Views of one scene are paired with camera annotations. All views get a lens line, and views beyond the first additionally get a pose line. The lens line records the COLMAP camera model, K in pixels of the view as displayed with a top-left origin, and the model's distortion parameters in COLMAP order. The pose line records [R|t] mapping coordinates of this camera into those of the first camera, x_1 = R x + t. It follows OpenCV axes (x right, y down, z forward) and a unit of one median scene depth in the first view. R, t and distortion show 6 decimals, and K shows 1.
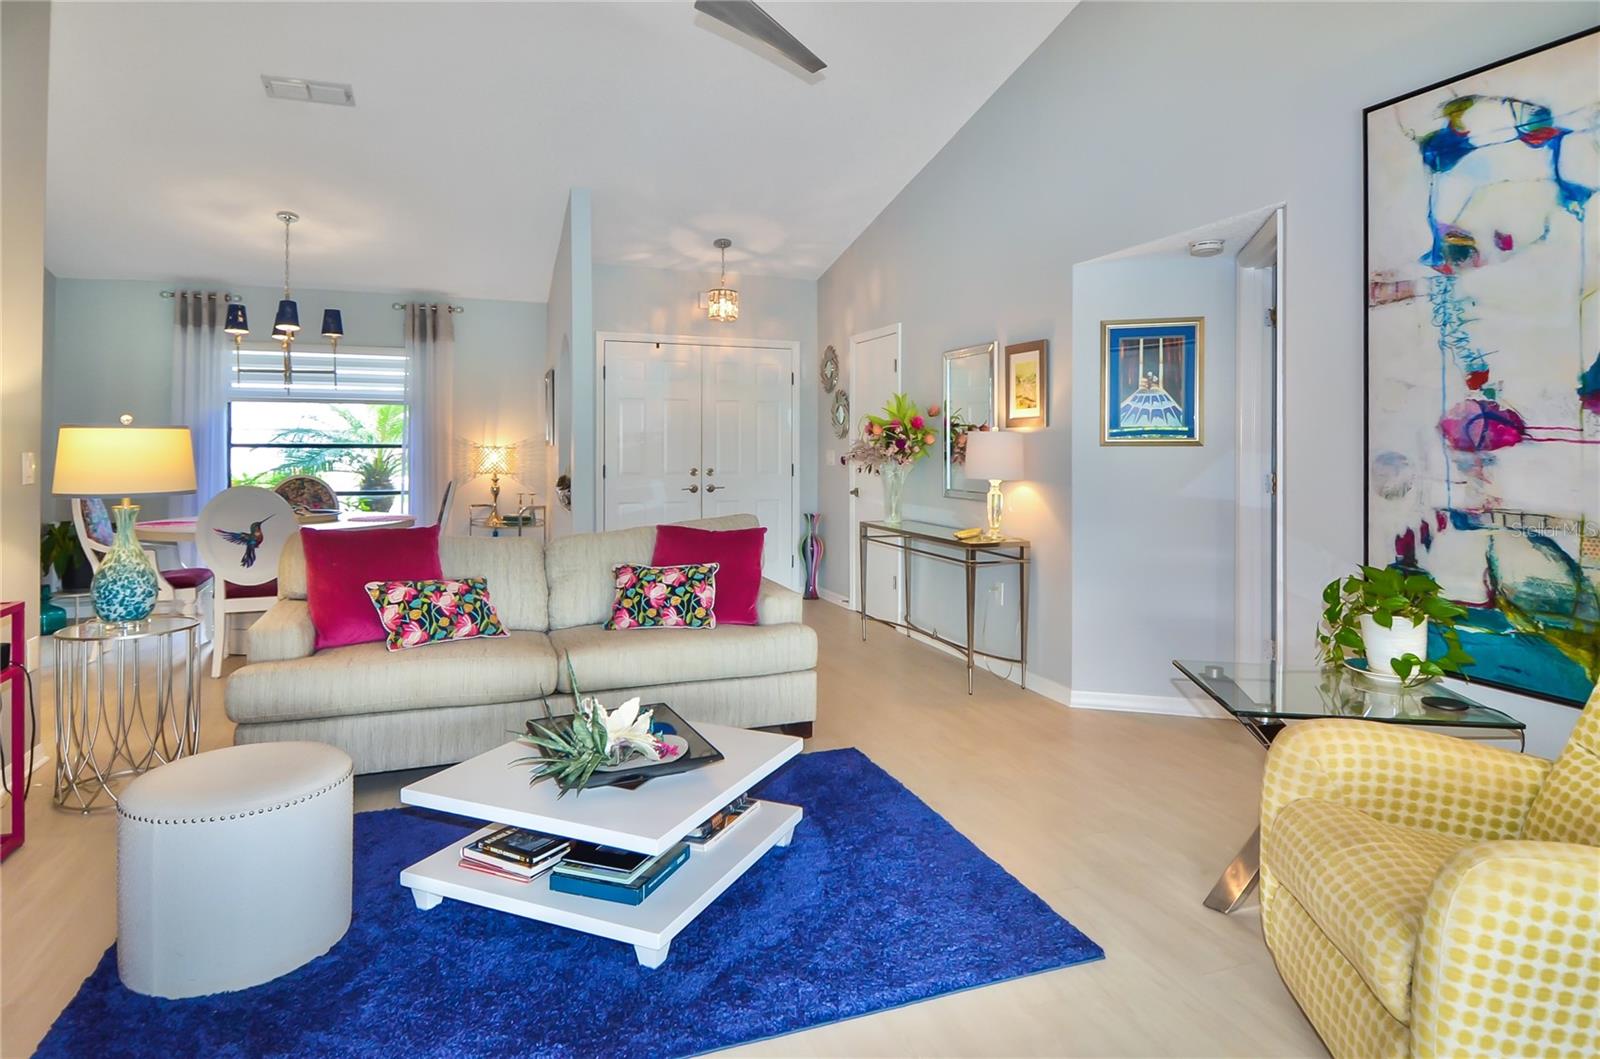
lens RADIAL K [[902.2, 0, 808.8], [0, 902.2, 497.0], [0, 0, 1]] dist [0.053410, -0.058489]
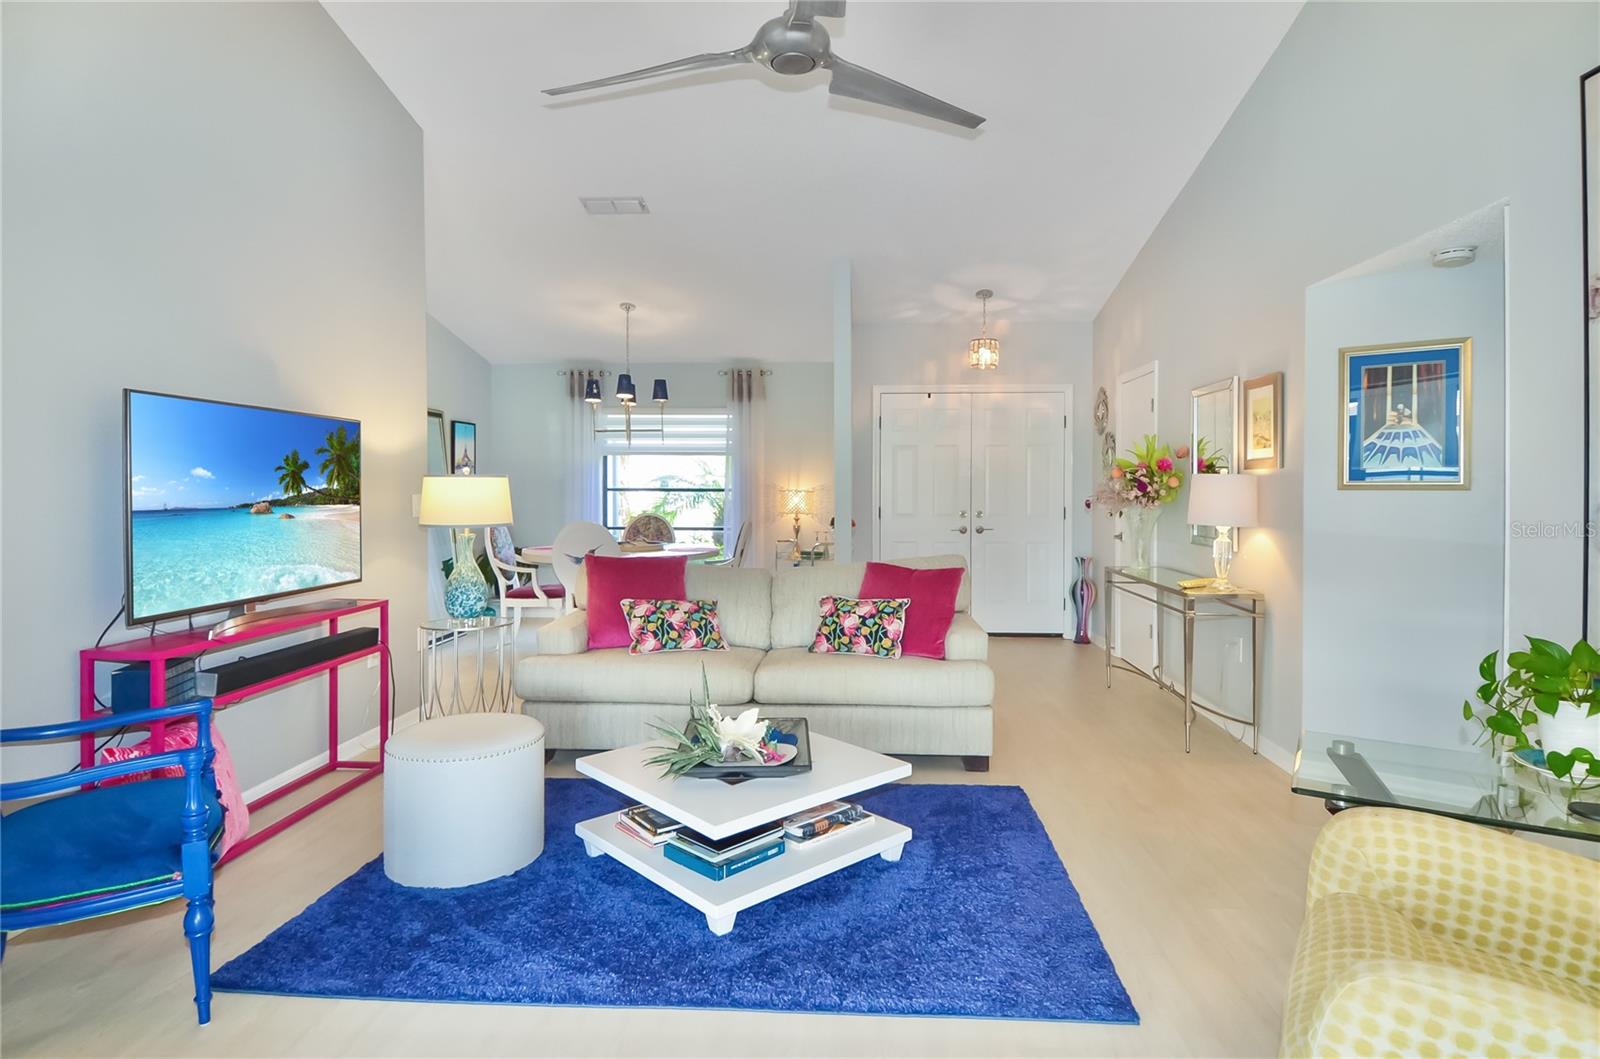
lens RADIAL K [[855.9, 0, 799.7], [0, 855.9, 547.3], [0, 0, 1]] dist [0.057475, -0.055705]
pose [[0.916050, 0.027385, -0.400129, 0.294763], [-0.022735, 0.999608, 0.016366, -0.003211], [0.400420, -0.005895, 0.916313, 0.020106]]
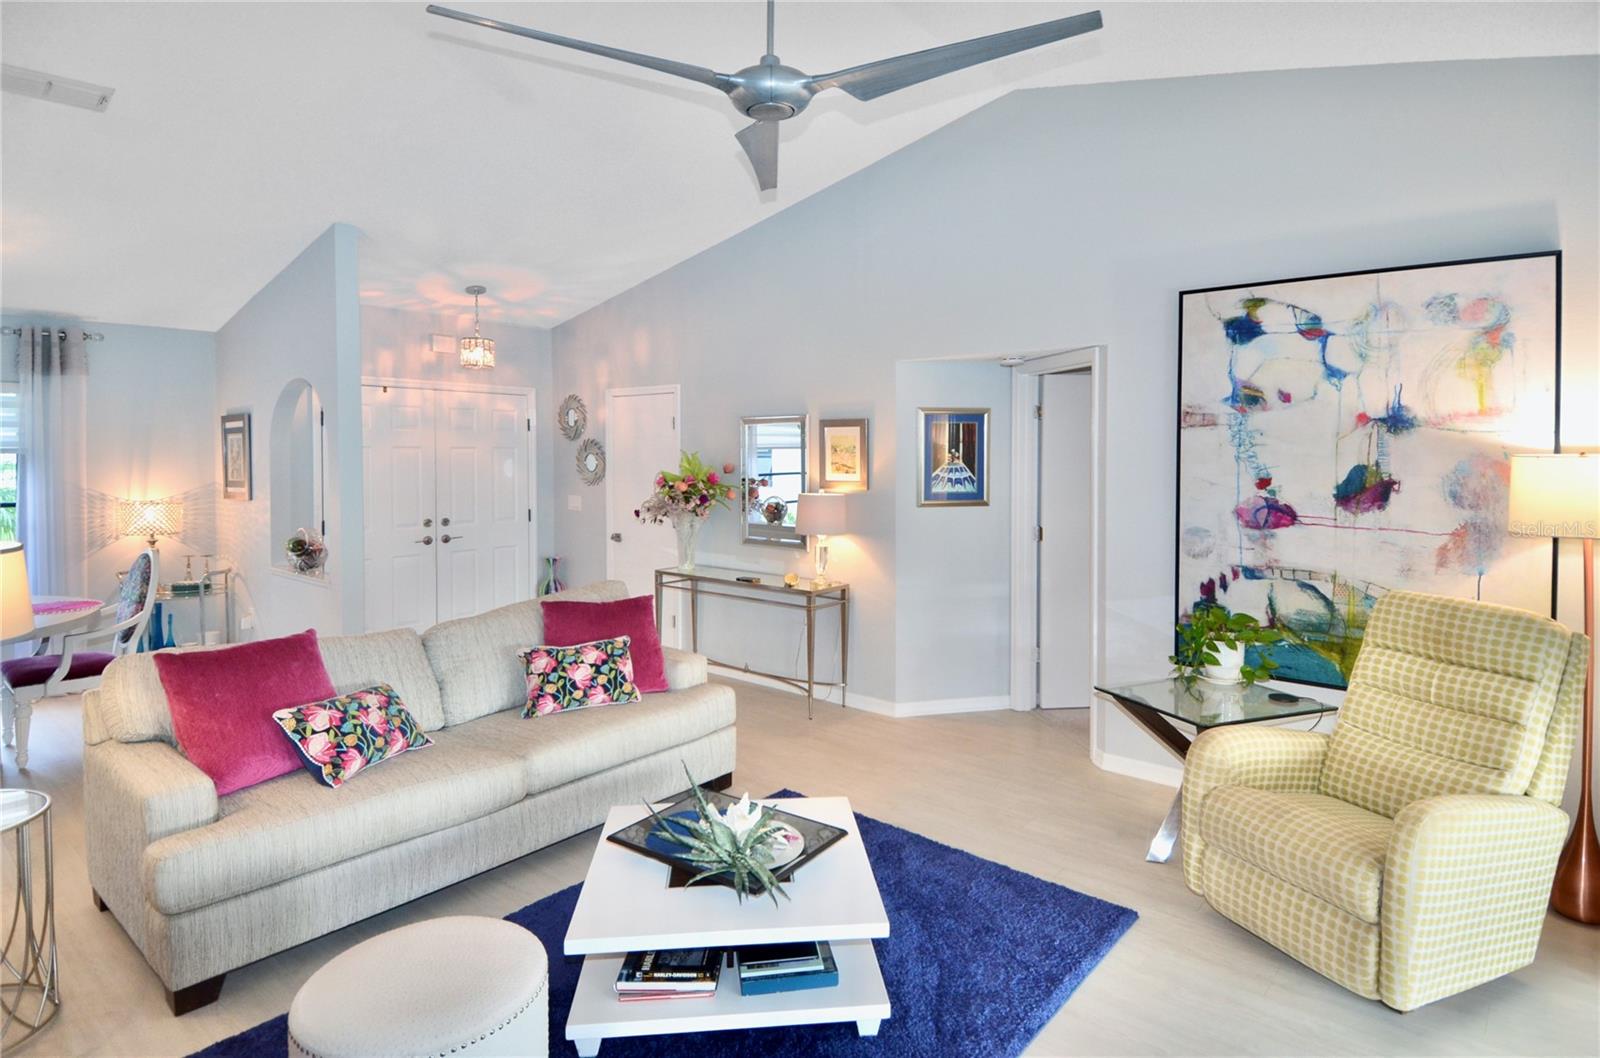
lens RADIAL K [[827.2, 0, 809.6], [0, 827.2, 528.5], [0, 0, 1]] dist [0.047509, -0.053212]
pose [[0.876569, -0.049178, 0.478757, -0.578021], [0.034877, 0.998641, 0.038725, -0.124164], [-0.480011, -0.017247, 0.877093, 0.116900]]
